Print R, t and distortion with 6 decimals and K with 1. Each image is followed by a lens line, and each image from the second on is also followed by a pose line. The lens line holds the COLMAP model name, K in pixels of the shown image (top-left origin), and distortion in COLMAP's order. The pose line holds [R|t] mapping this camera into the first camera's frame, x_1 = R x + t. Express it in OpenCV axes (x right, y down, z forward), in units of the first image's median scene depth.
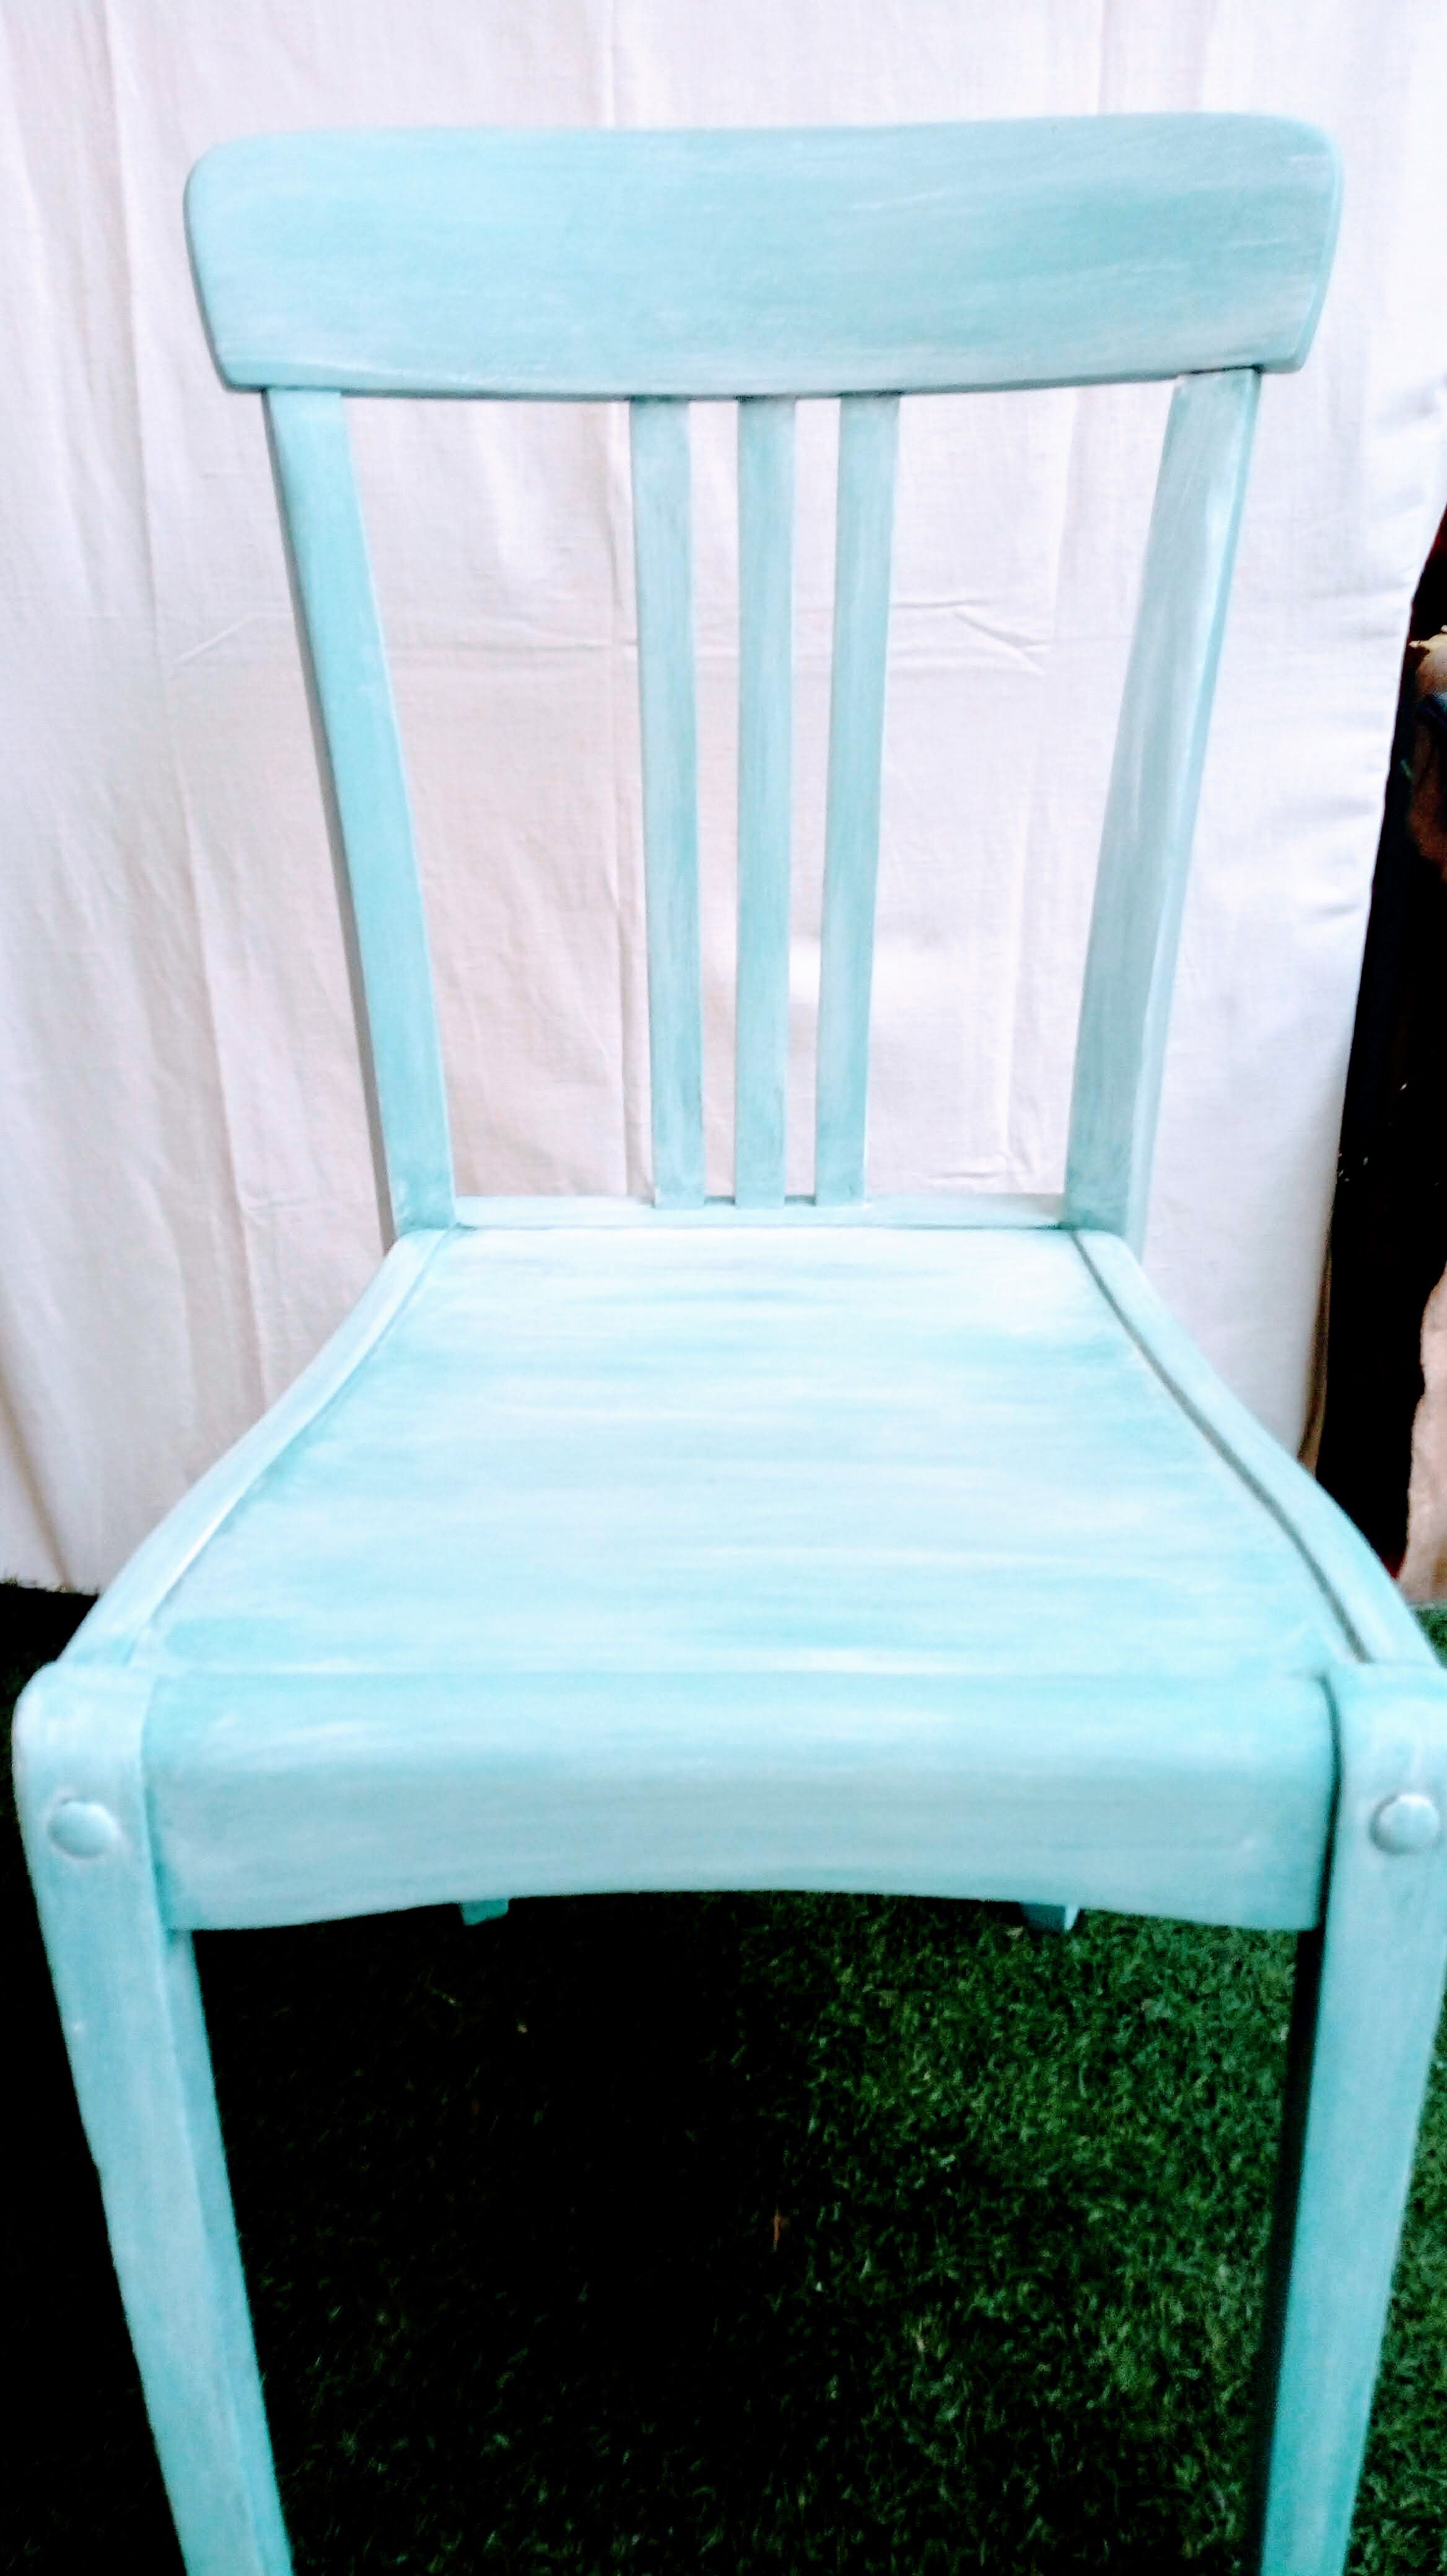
lens RADIAL K [[2038.2, 0, 780.9], [0, 2038.2, 1286.5], [0, 0, 1]] dist [0.056917, -0.080038]
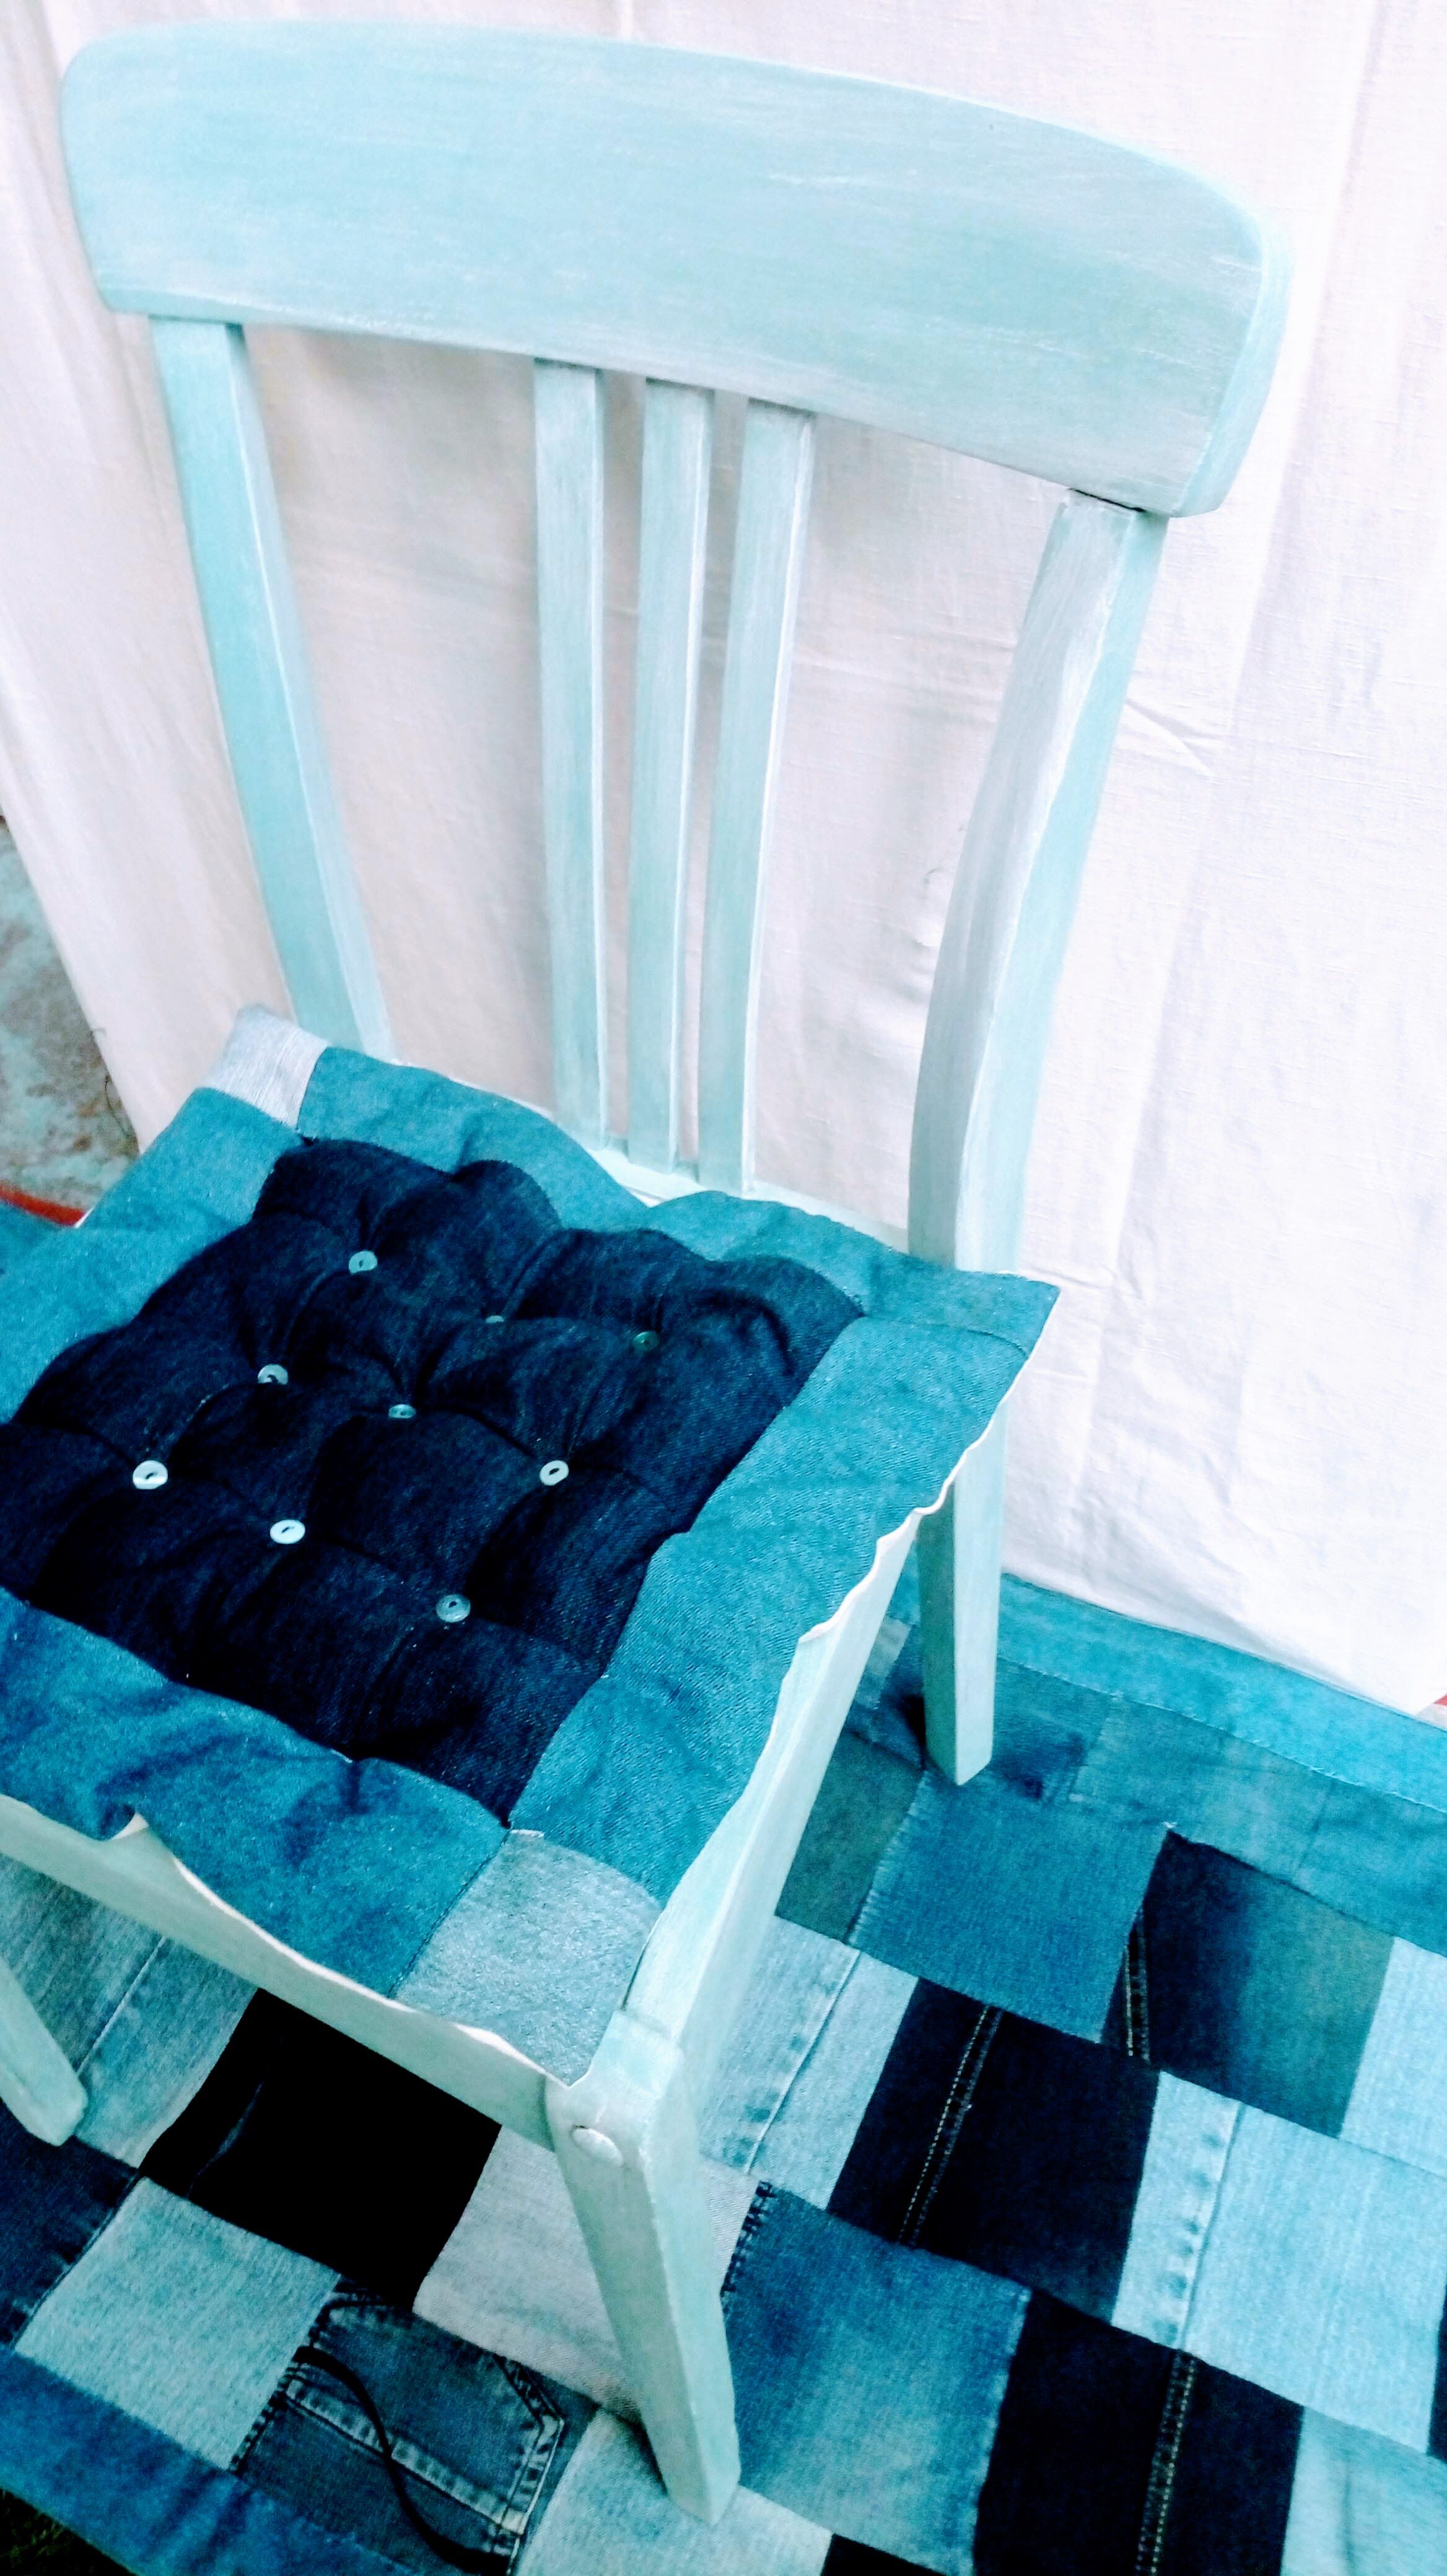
lens RADIAL K [[2038.2, 0, 804.5], [0, 2038.2, 1319.7], [0, 0, 1]] dist [0.056917, -0.080038]
pose [[0.902211, 0.319315, -0.289919, 0.395180], [-0.195711, 0.902120, 0.384548, -0.393386], [0.384334, -0.290203, 0.876396, 0.134334]]
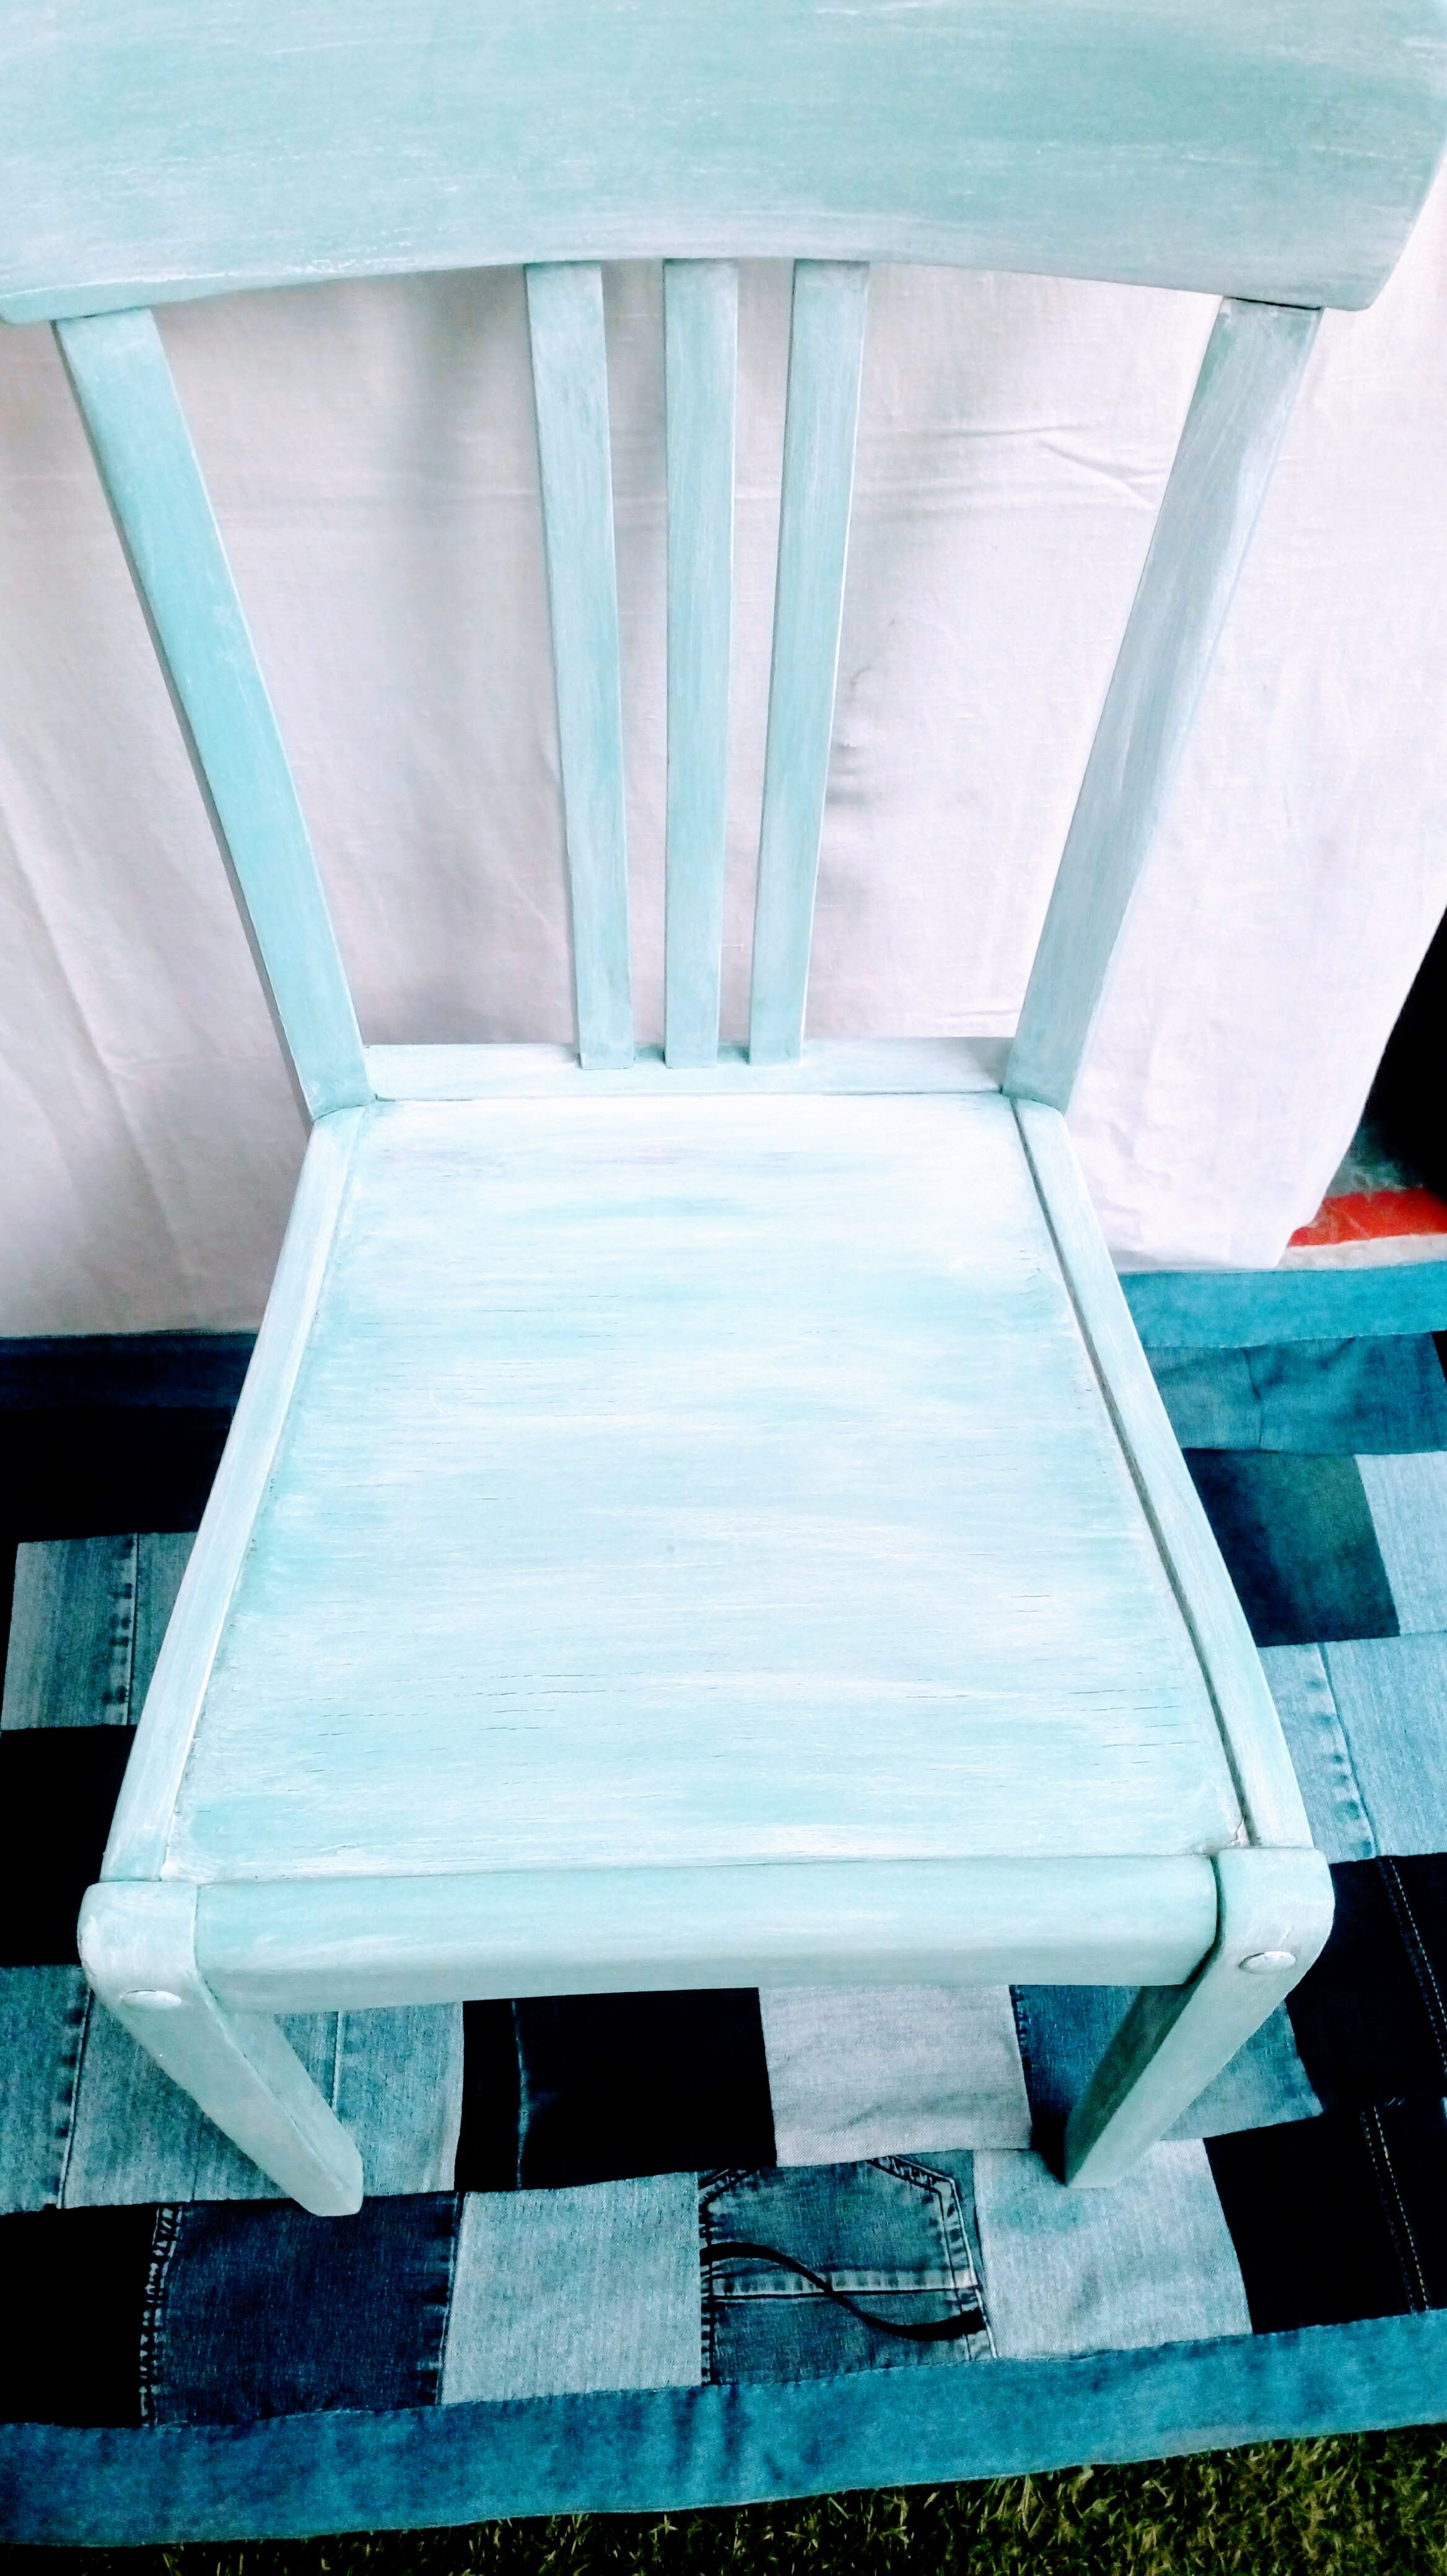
lens RADIAL K [[2038.2, 0, 802.2], [0, 2038.2, 1292.0], [0, 0, 1]] dist [0.056917, -0.080038]
pose [[0.997130, -0.022687, 0.072234, -0.031852], [-0.017004, 0.862573, 0.505647, -0.458257], [-0.073779, -0.505424, 0.859711, 0.122052]]
